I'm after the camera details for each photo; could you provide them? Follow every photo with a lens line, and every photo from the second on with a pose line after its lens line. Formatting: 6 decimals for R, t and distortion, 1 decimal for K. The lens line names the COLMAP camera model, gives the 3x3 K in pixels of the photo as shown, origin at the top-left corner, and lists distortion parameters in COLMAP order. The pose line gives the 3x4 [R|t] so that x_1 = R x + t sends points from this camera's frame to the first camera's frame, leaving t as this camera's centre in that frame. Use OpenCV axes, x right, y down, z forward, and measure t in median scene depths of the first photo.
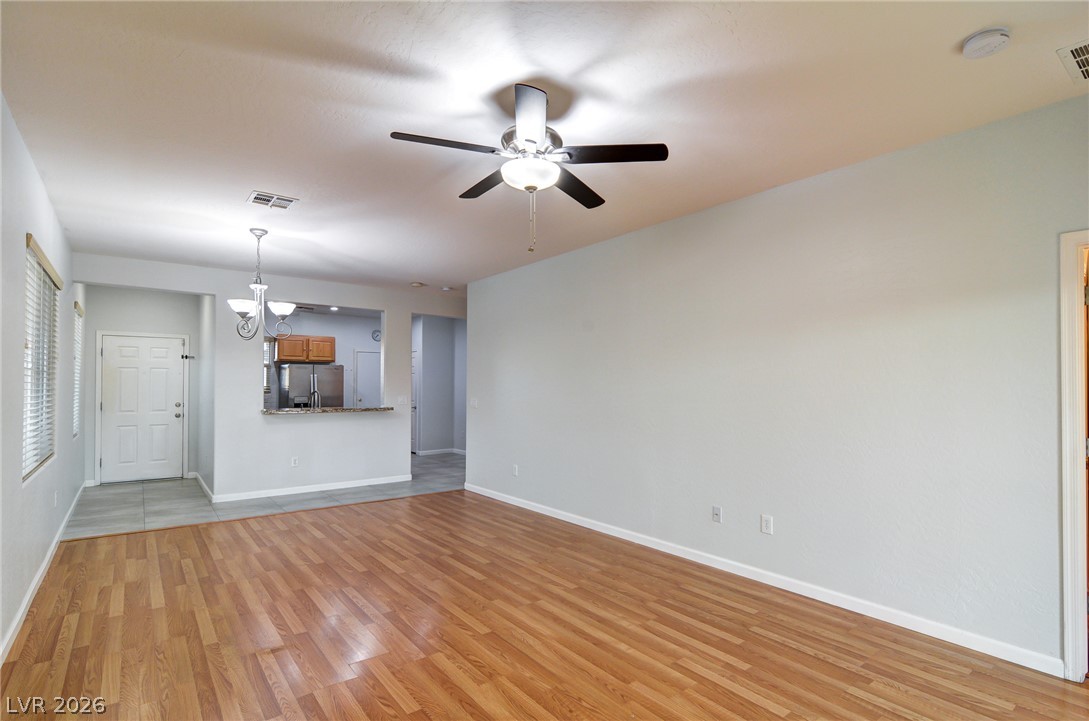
lens RADIAL K [[531.9, 0, 546.8], [0, 531.9, 379.7], [0, 0, 1]] dist [0.000613, -0.000006]
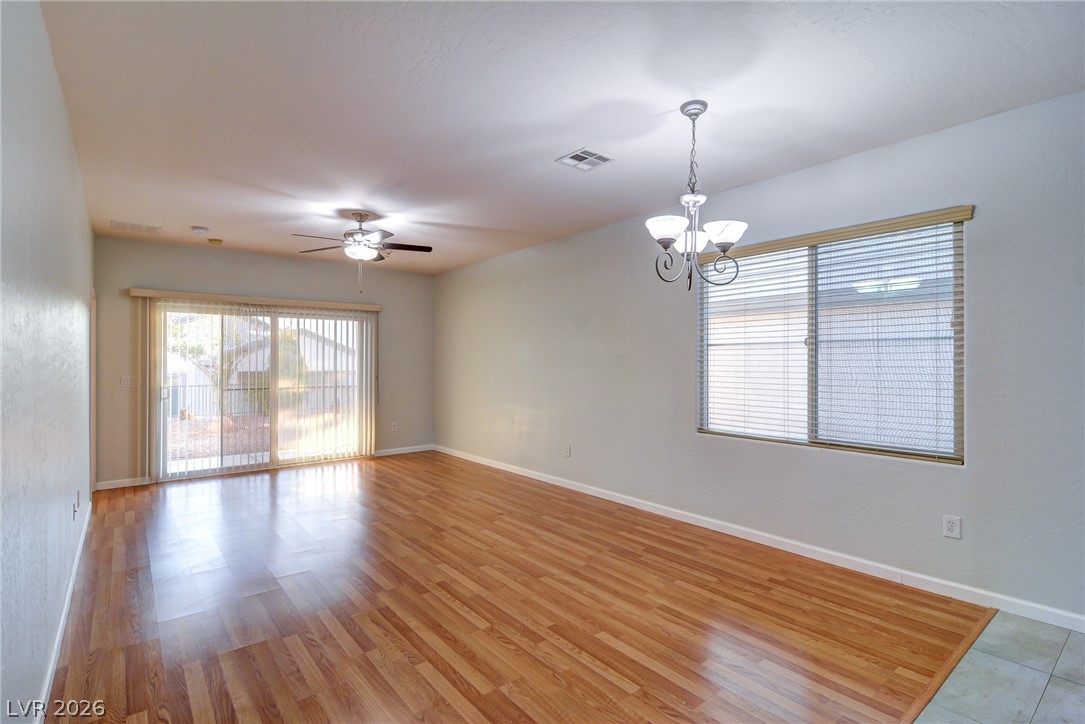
lens RADIAL K [[517.8, 0, 542.5], [0, 517.8, 362.0], [0, 0, 1]] dist [-0.001565, -0.000569]
pose [[-0.999811, -0.002226, -0.019329, -0.406760], [-0.001986, 0.999921, -0.012416, 0.020151], [0.019355, -0.012376, -0.999736, 1.793828]]
